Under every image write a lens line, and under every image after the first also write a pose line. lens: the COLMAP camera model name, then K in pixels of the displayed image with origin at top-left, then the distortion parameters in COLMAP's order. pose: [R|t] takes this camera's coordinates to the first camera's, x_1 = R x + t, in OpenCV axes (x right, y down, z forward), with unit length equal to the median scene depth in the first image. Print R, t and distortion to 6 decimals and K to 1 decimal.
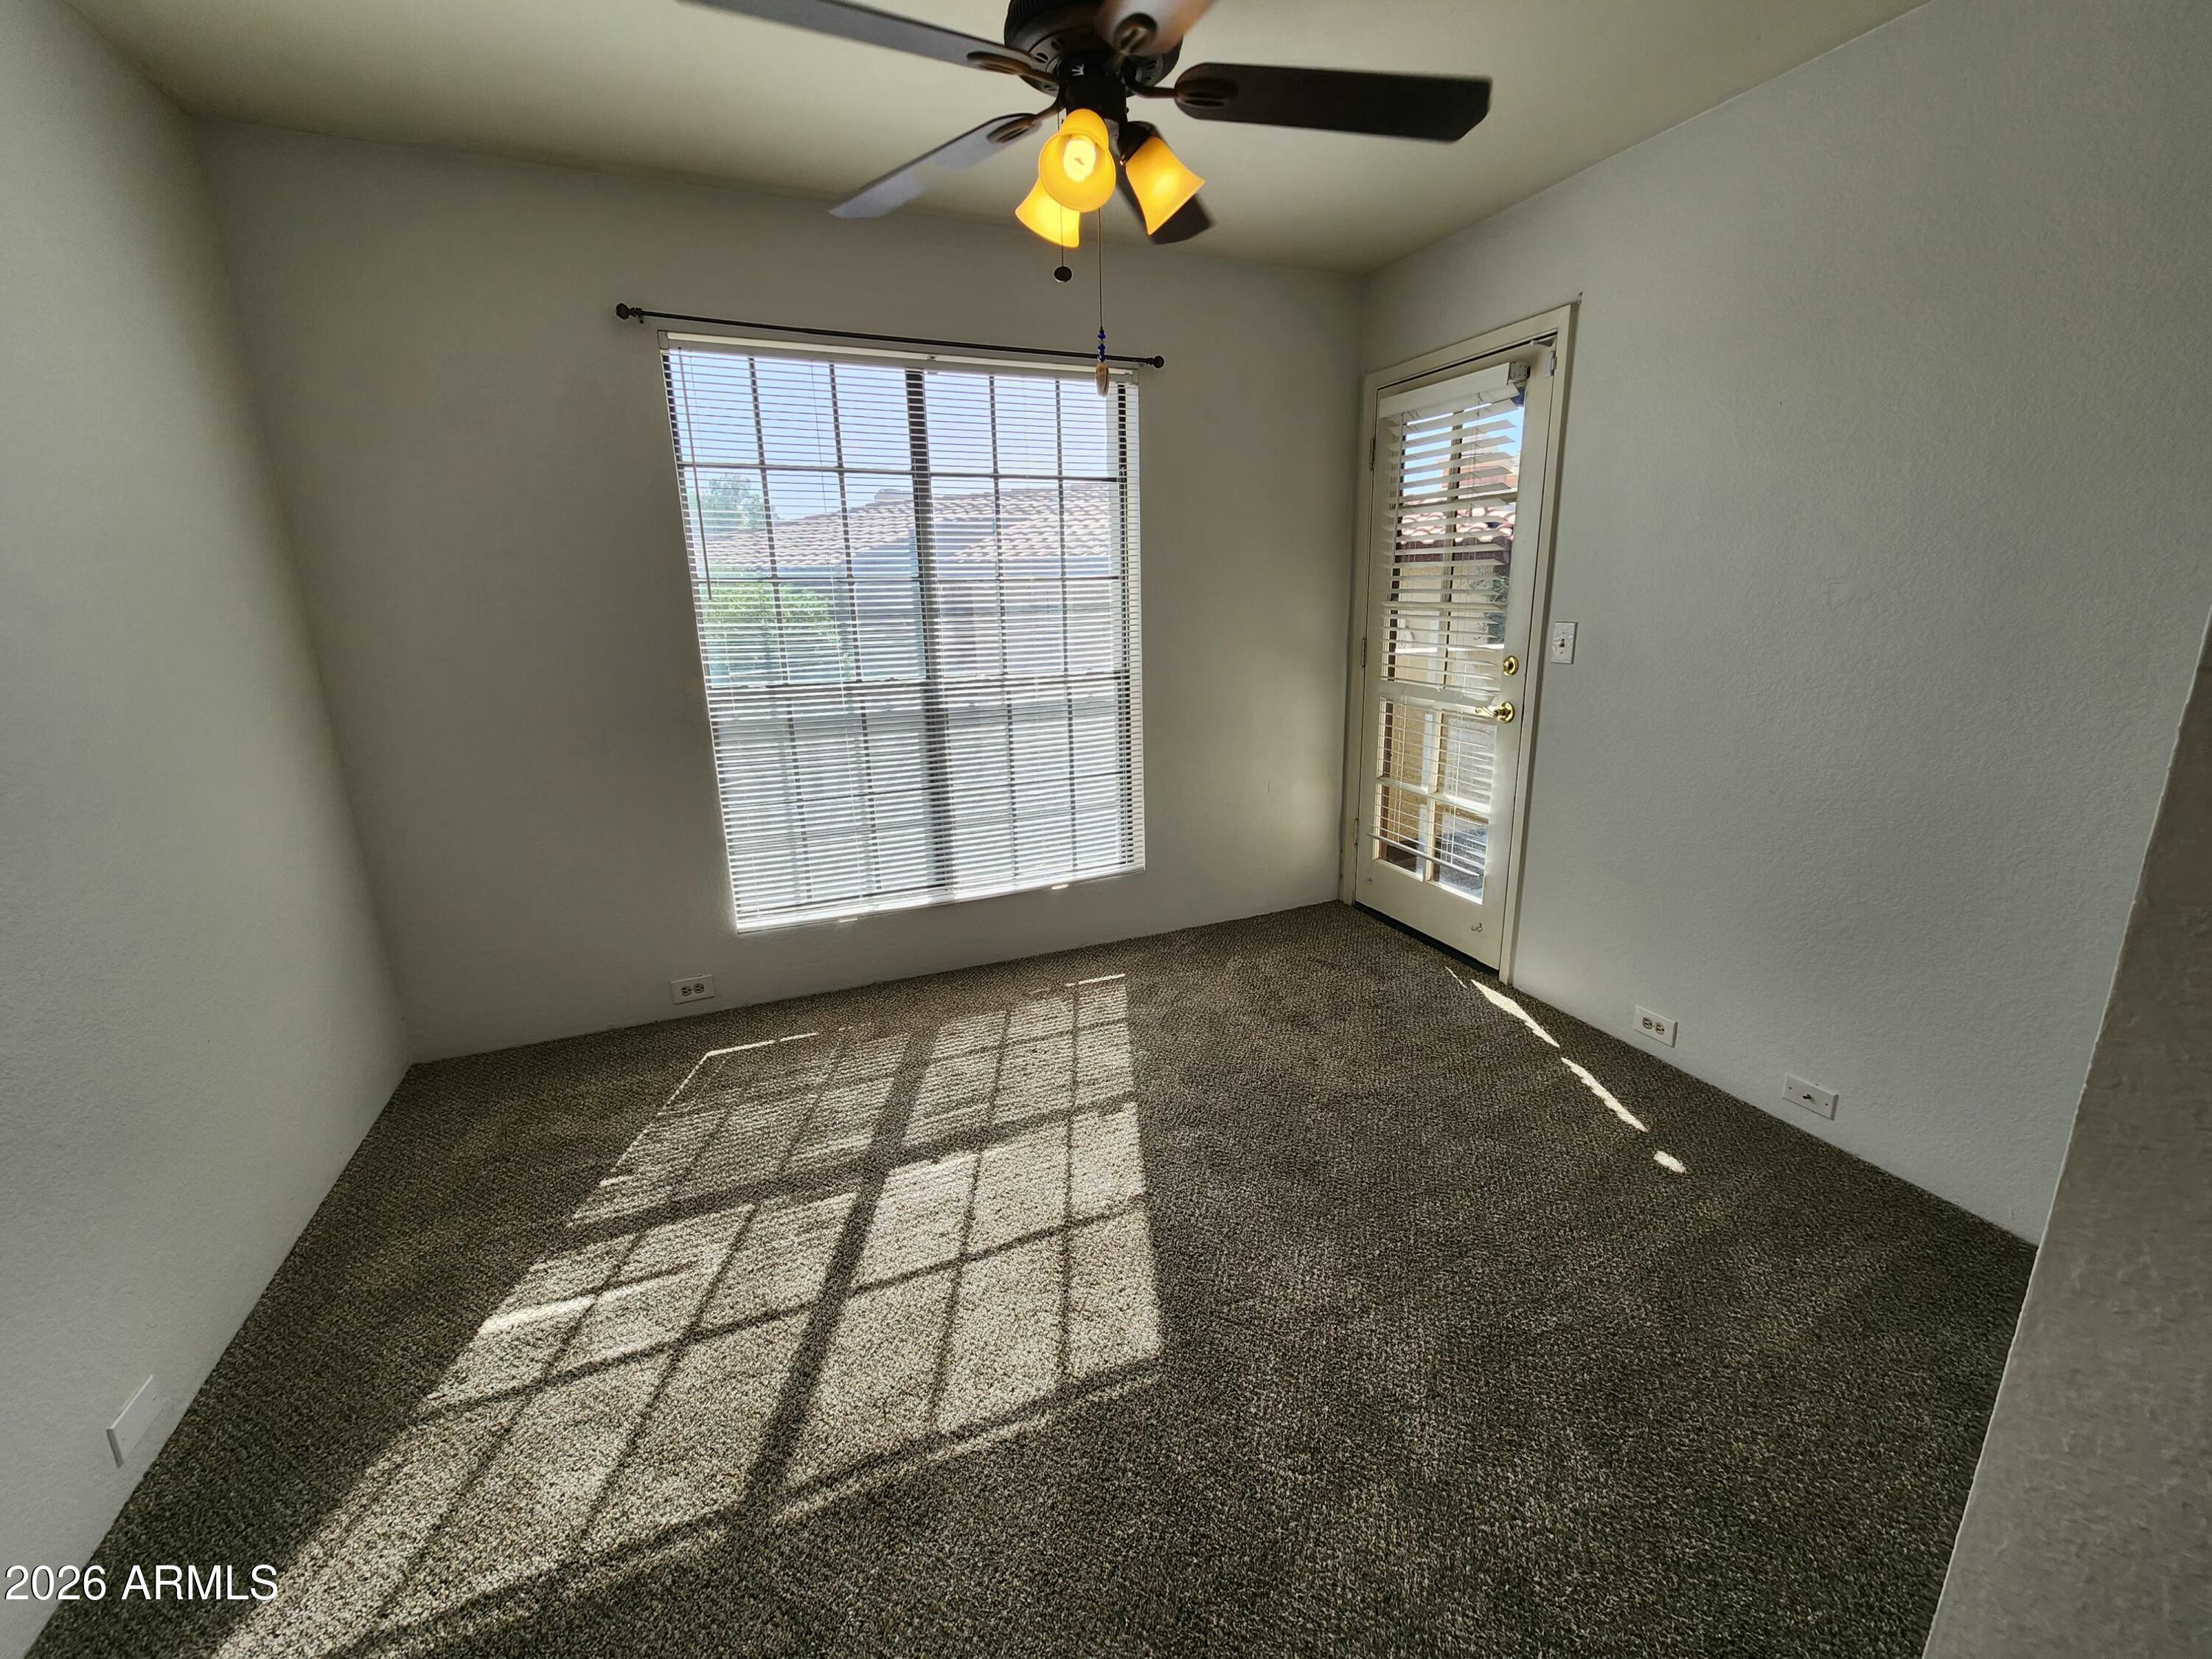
lens RADIAL K [[900.9, 0, 1117.4], [0, 900.9, 827.5], [0, 0, 1]] dist [0.000526, -0.000646]
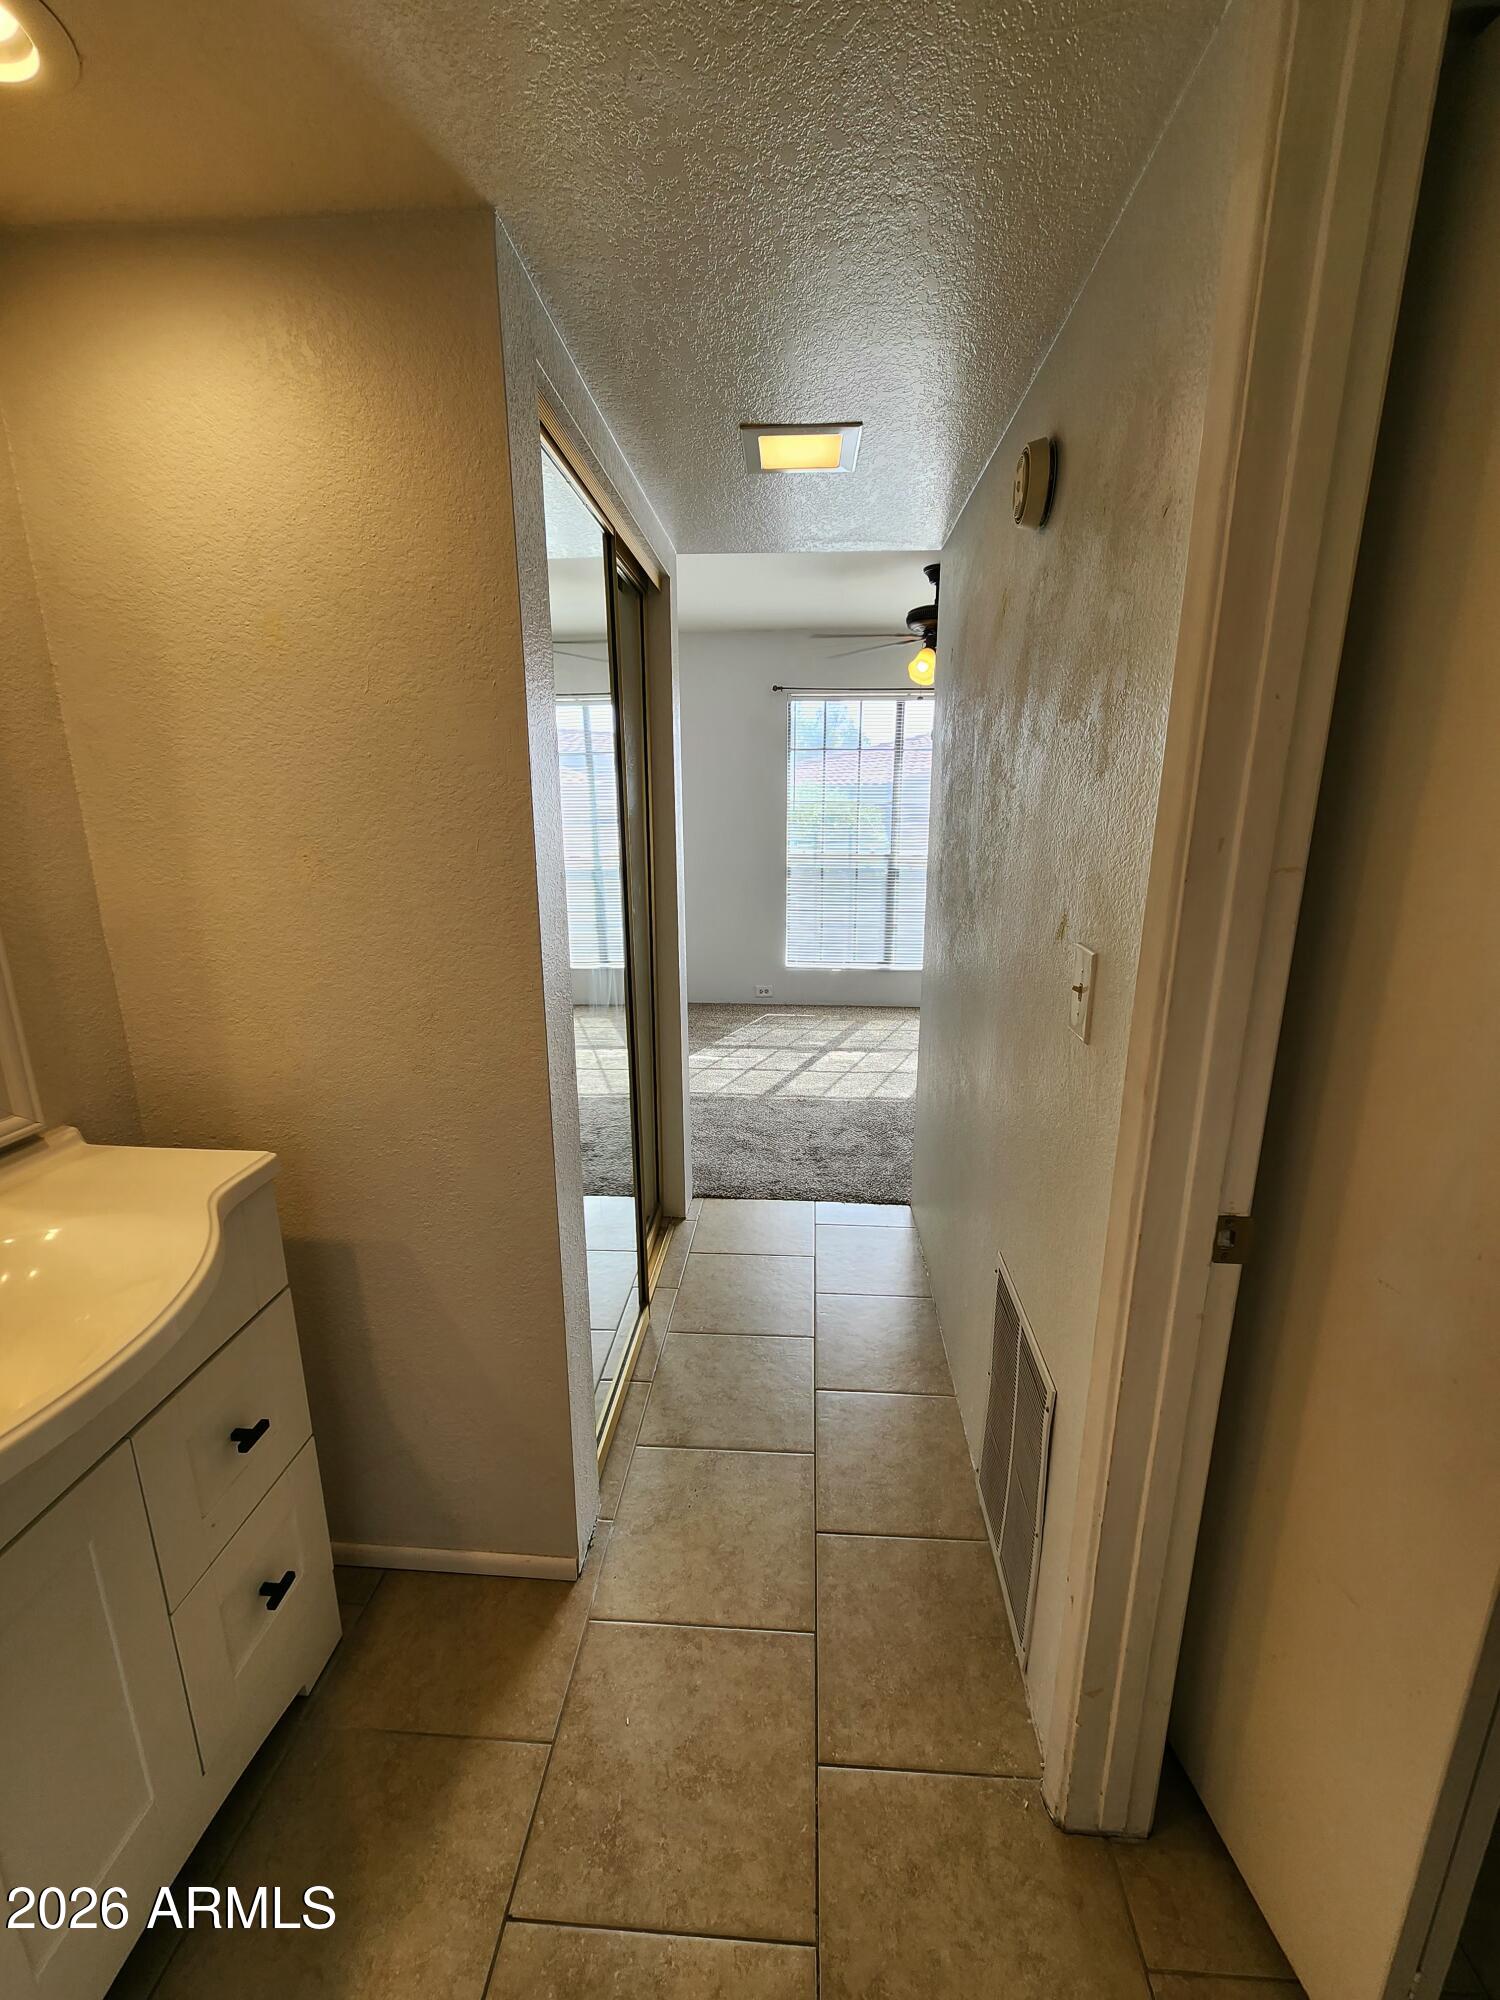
lens RADIAL K [[814.6, 0, 757.0], [0, 814.6, 1007.2], [0, 0, 1]] dist [0.000526, -0.000646]
pose [[0.891312, 0.123932, -0.436124, 0.517415], [-0.128316, 0.991541, 0.019524, 0.255774], [0.434854, 0.038560, 0.899675, -1.063360]]
